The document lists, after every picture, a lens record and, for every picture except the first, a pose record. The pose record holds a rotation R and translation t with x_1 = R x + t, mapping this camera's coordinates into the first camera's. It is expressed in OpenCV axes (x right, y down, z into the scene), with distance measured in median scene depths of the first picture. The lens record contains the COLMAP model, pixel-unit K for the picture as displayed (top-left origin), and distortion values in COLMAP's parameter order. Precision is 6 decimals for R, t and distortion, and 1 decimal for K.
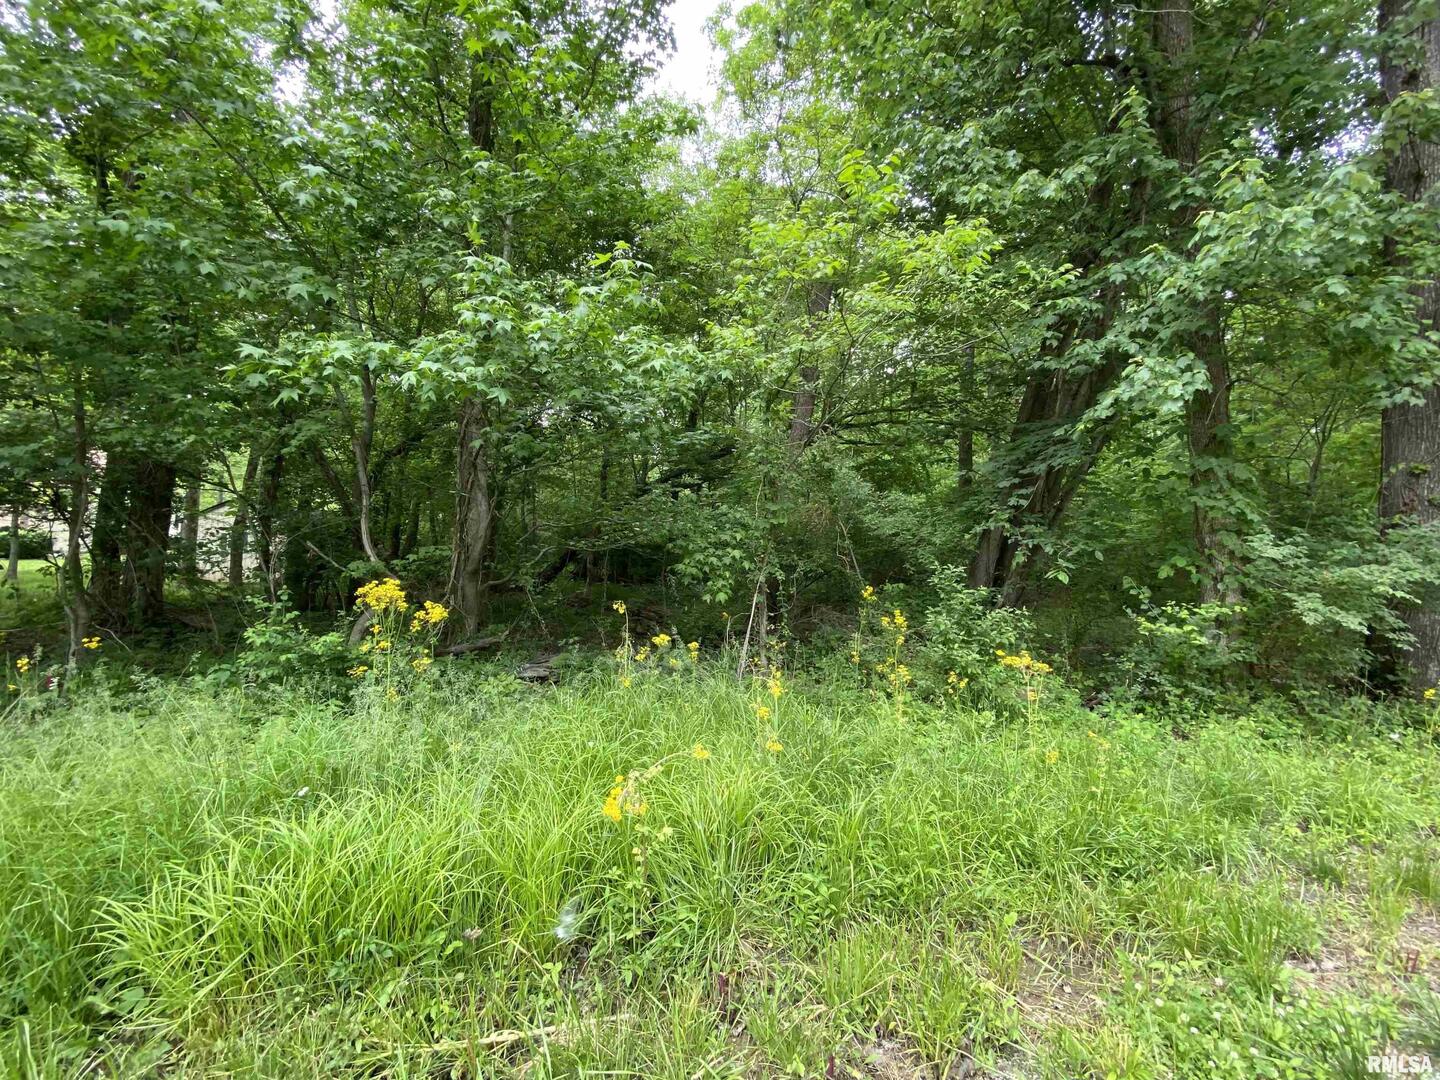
lens RADIAL K [[572.6, 0, 720.0], [0, 572.6, 540.0], [0, 0, 1]] dist [0.020020, -0.026127]
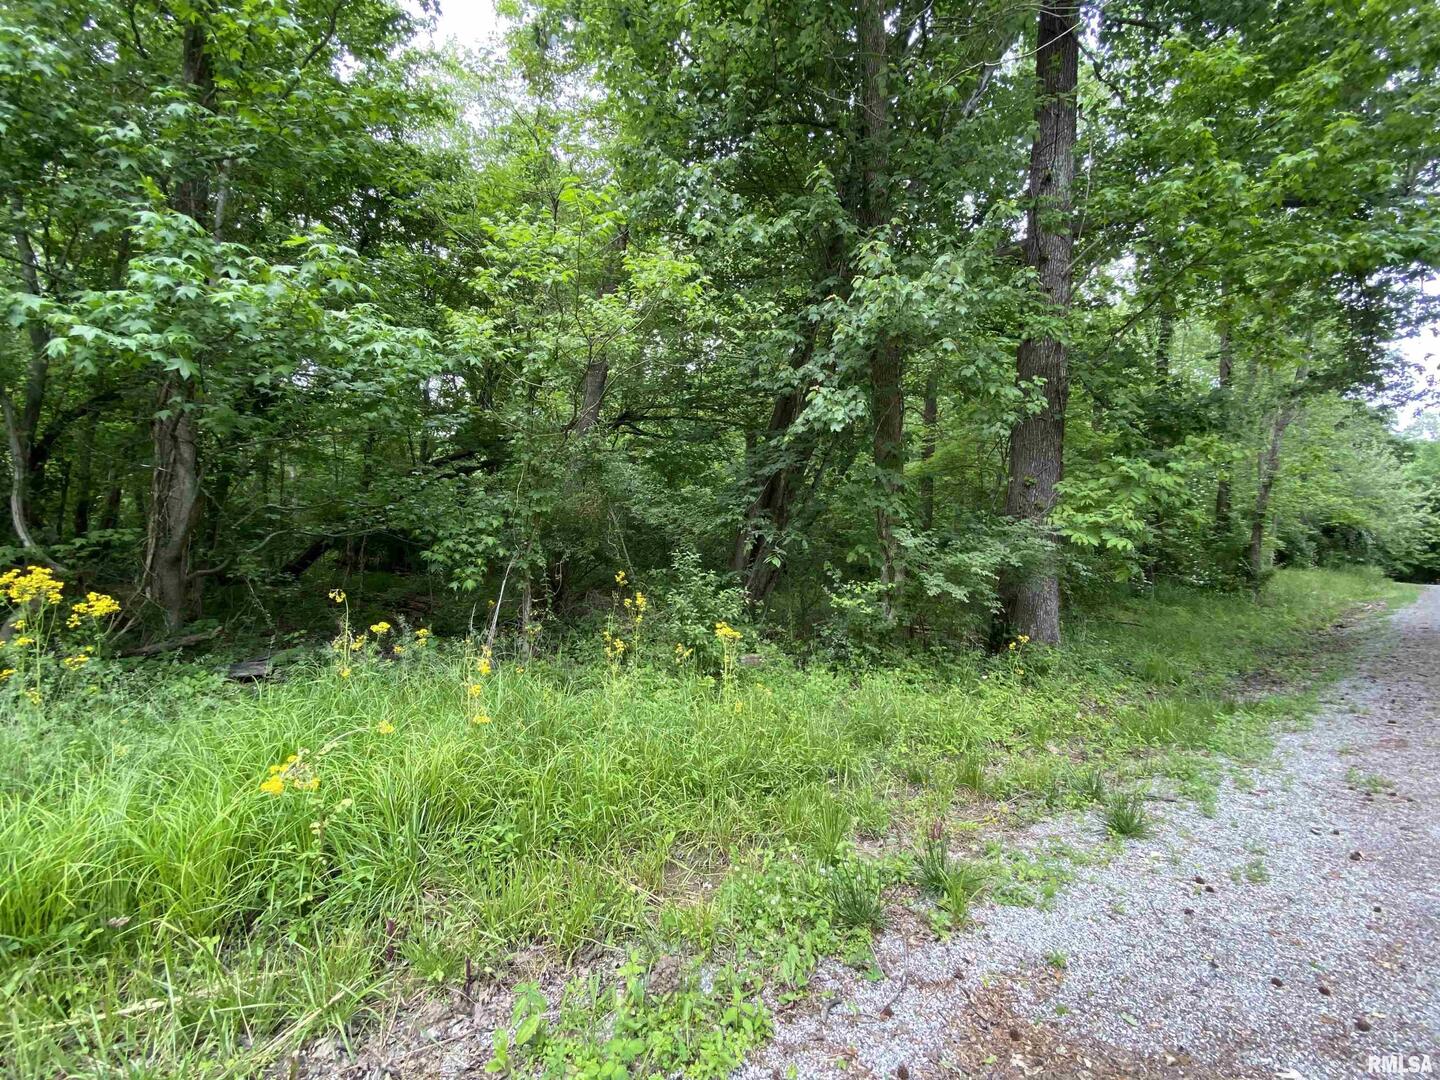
lens RADIAL K [[572.6, 0, 720.0], [0, 572.6, 540.0], [0, 0, 1]] dist [0.020020, -0.026127]
pose [[0.948395, 0.006102, 0.317032, 0.121716], [-0.013457, 0.999689, 0.021016, -0.005628], [-0.316805, -0.024198, 0.948182, -0.115388]]
